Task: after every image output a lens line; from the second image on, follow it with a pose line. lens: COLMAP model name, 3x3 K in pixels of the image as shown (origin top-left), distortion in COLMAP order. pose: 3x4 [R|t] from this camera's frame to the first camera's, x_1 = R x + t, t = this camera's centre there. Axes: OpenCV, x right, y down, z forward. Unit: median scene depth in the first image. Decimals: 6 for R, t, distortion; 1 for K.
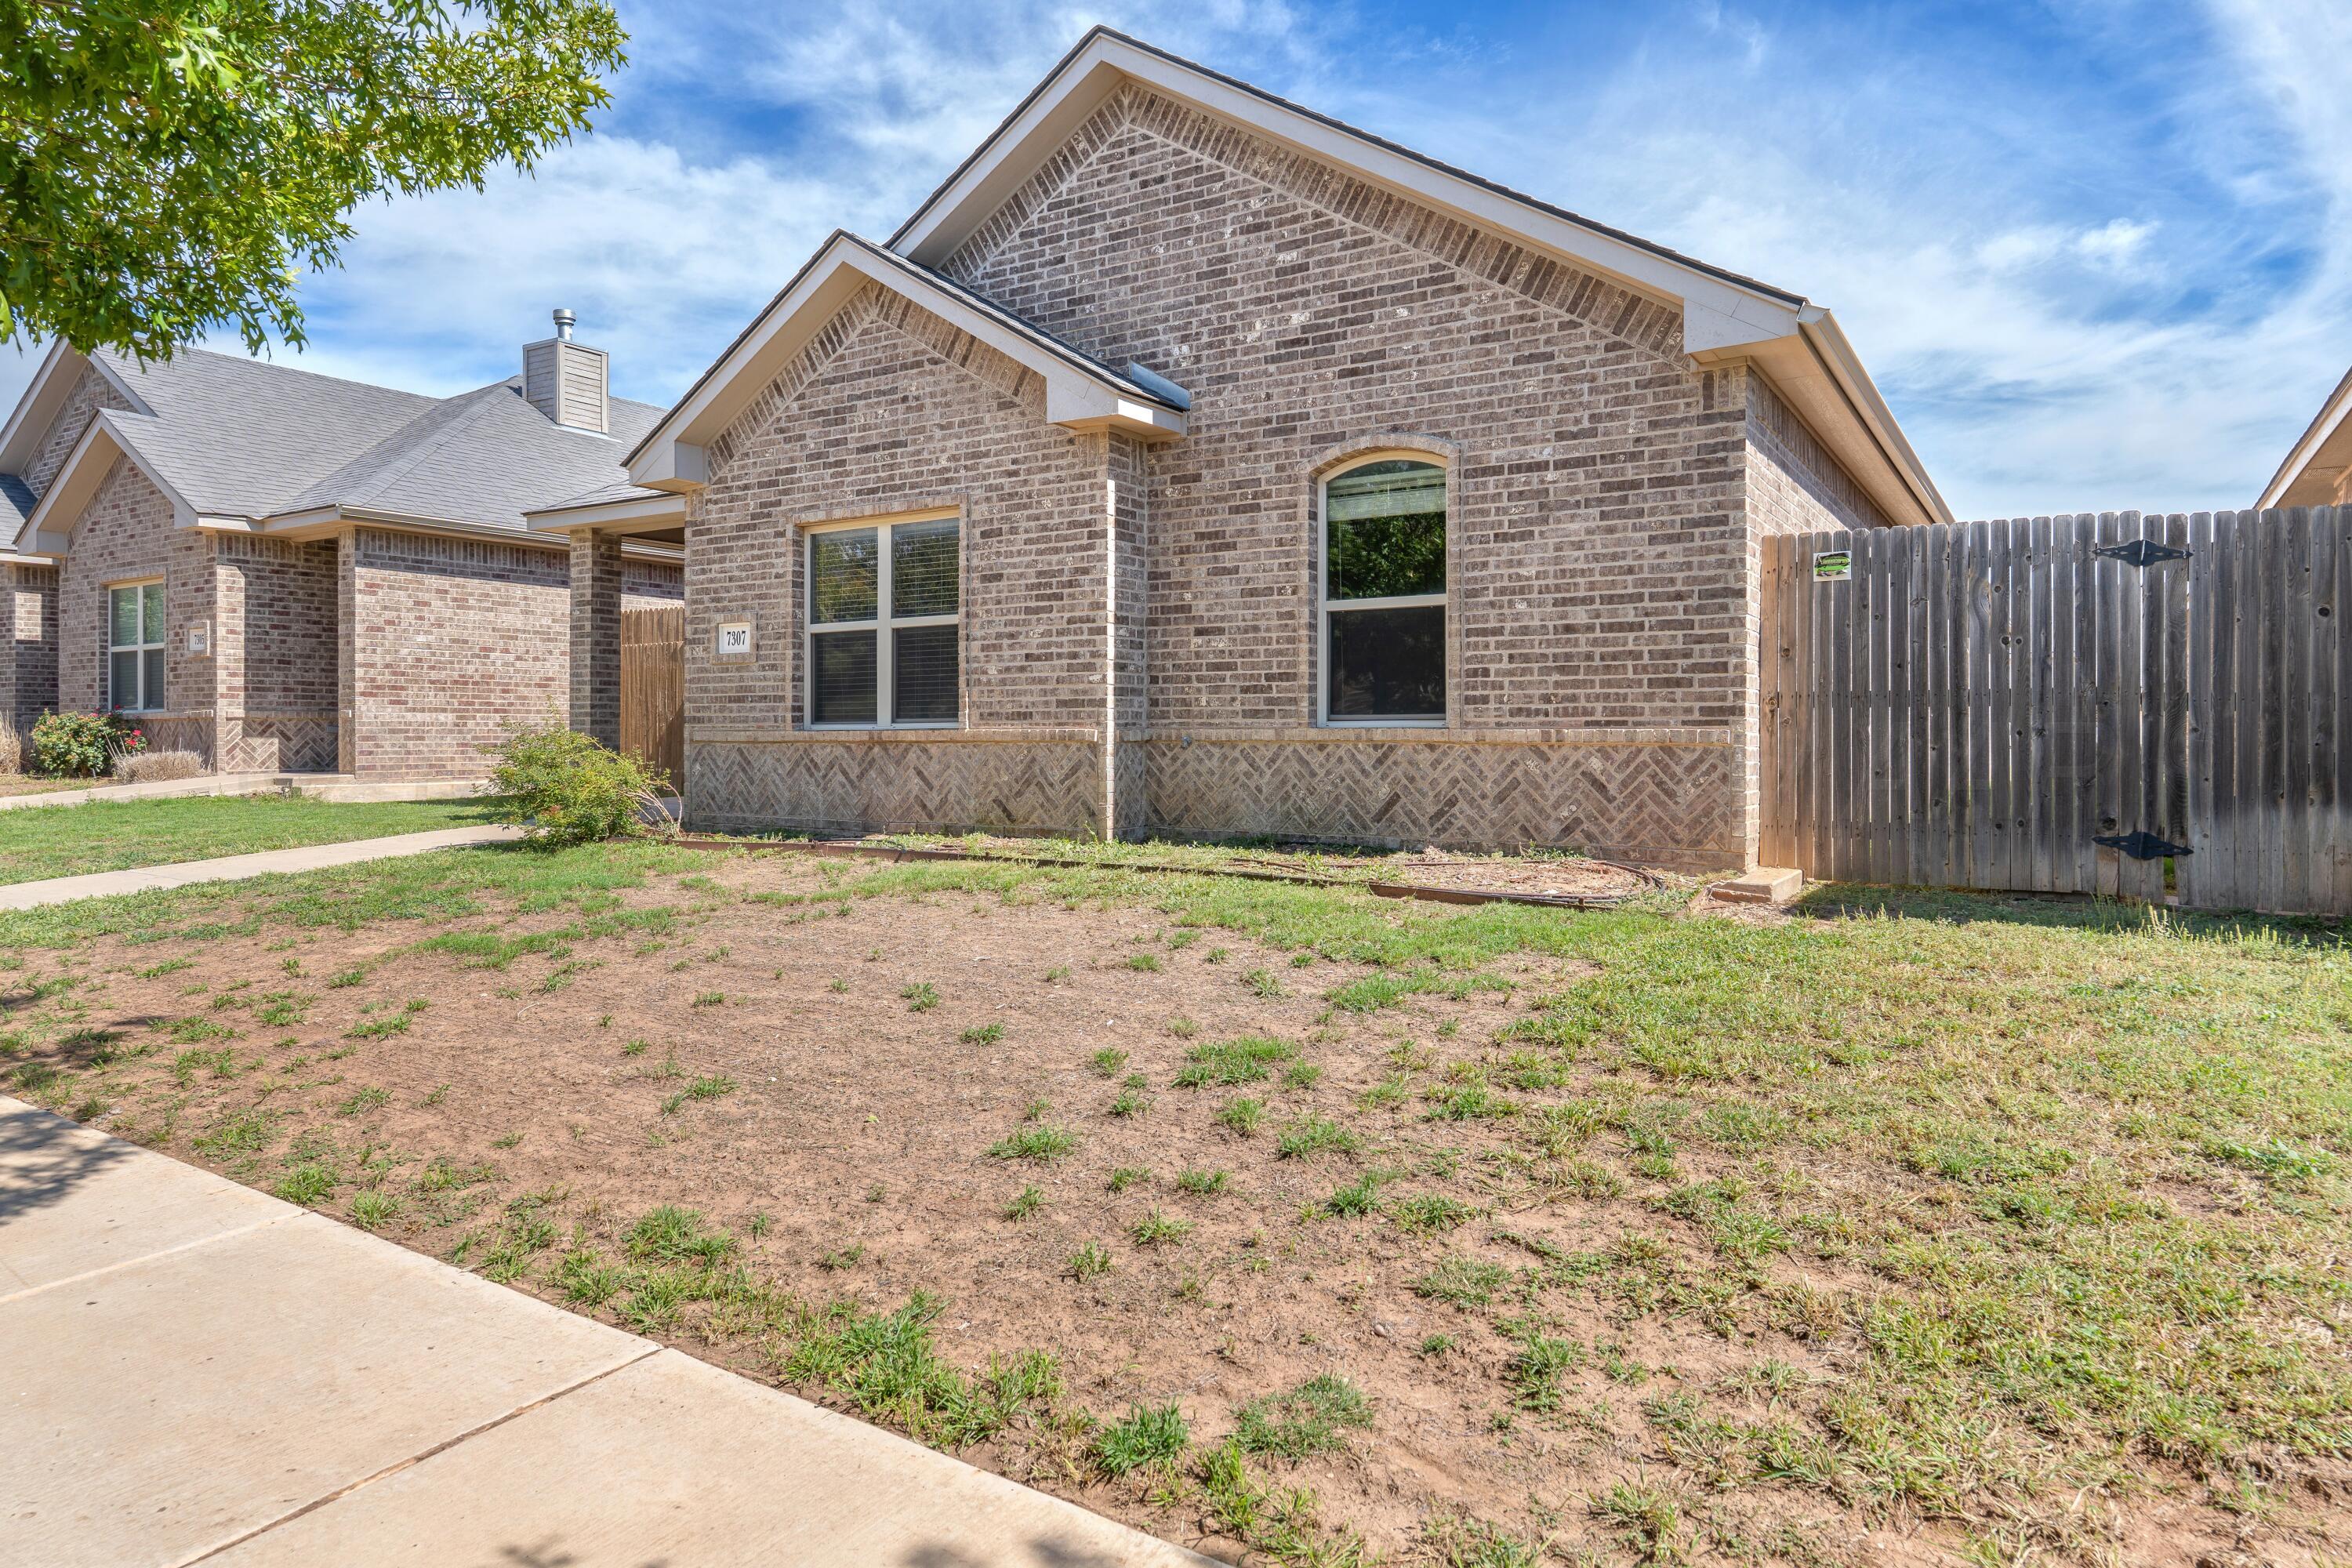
lens RADIAL K [[1429.6, 0, 1176.8], [0, 1429.6, 729.2], [0, 0, 1]] dist [-0.001867, -0.000291]
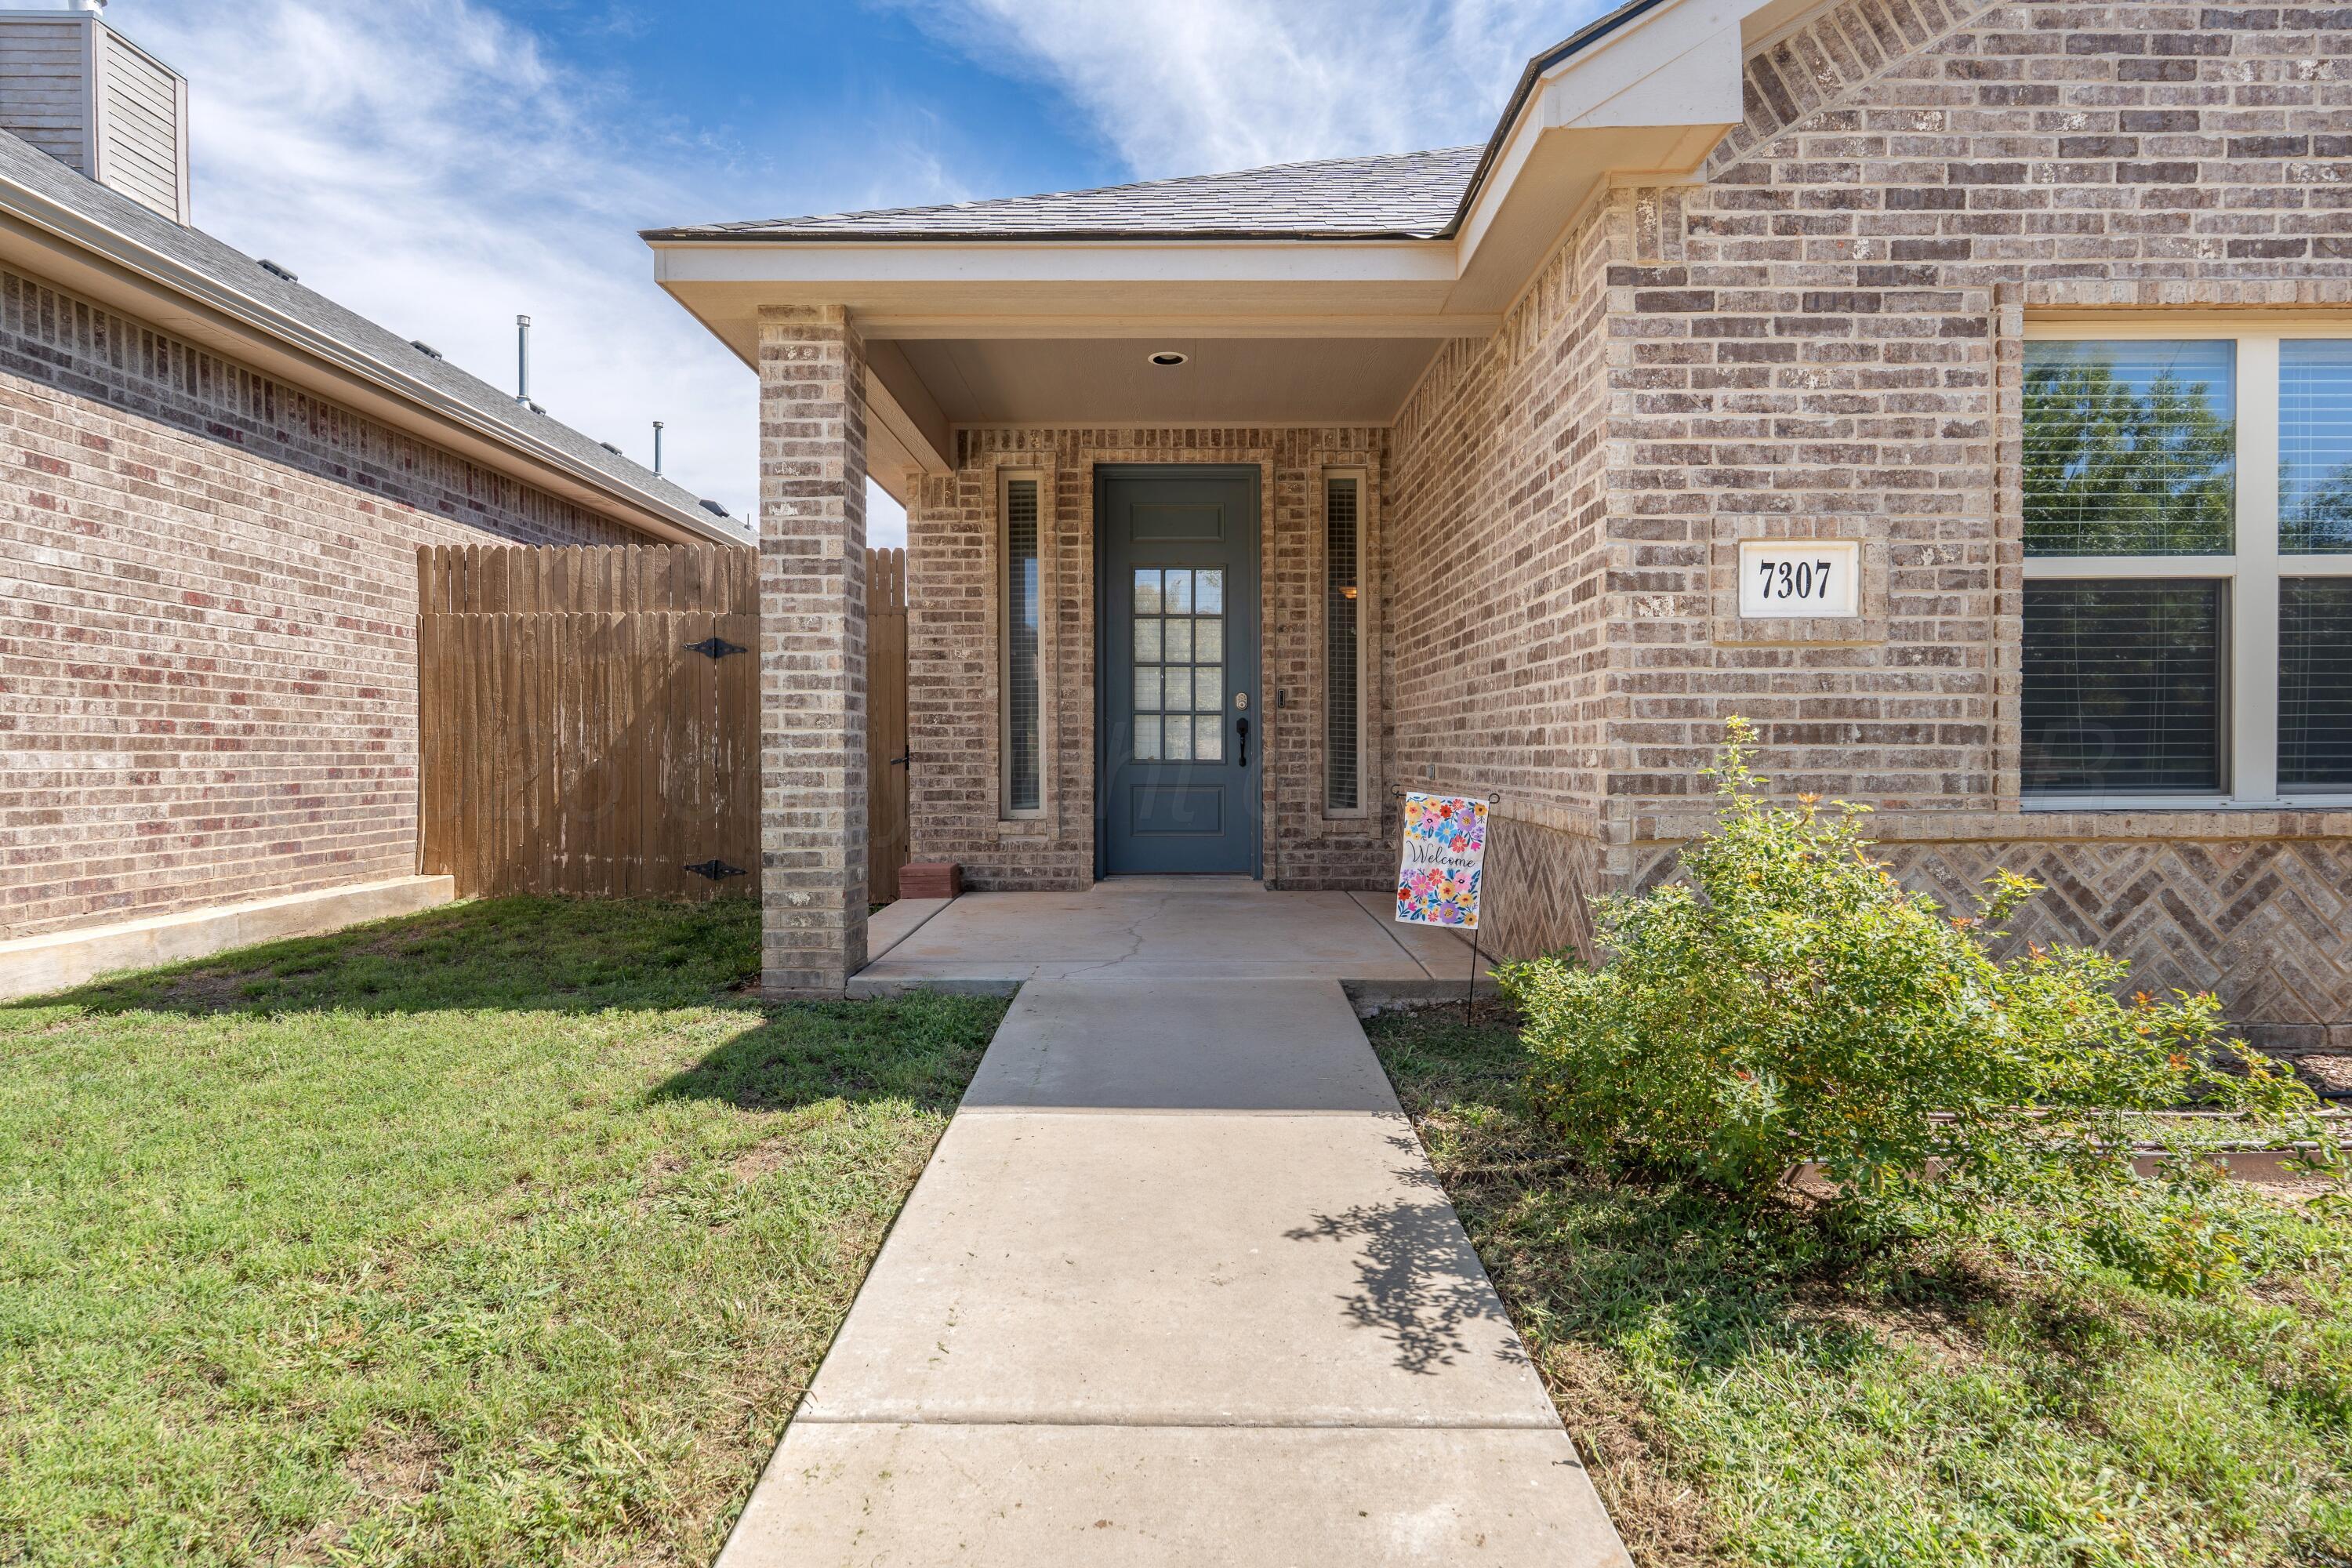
lens RADIAL K [[1198.6, 0, 1179.6], [0, 1198.6, 778.0], [0, 0, 1]] dist [-0.002606, 0.000176]
pose [[0.846554, -0.010011, 0.532209, -0.627417], [-0.000472, 0.999809, 0.019558, -0.014919], [-0.532302, -0.016808, 0.846387, 0.802995]]
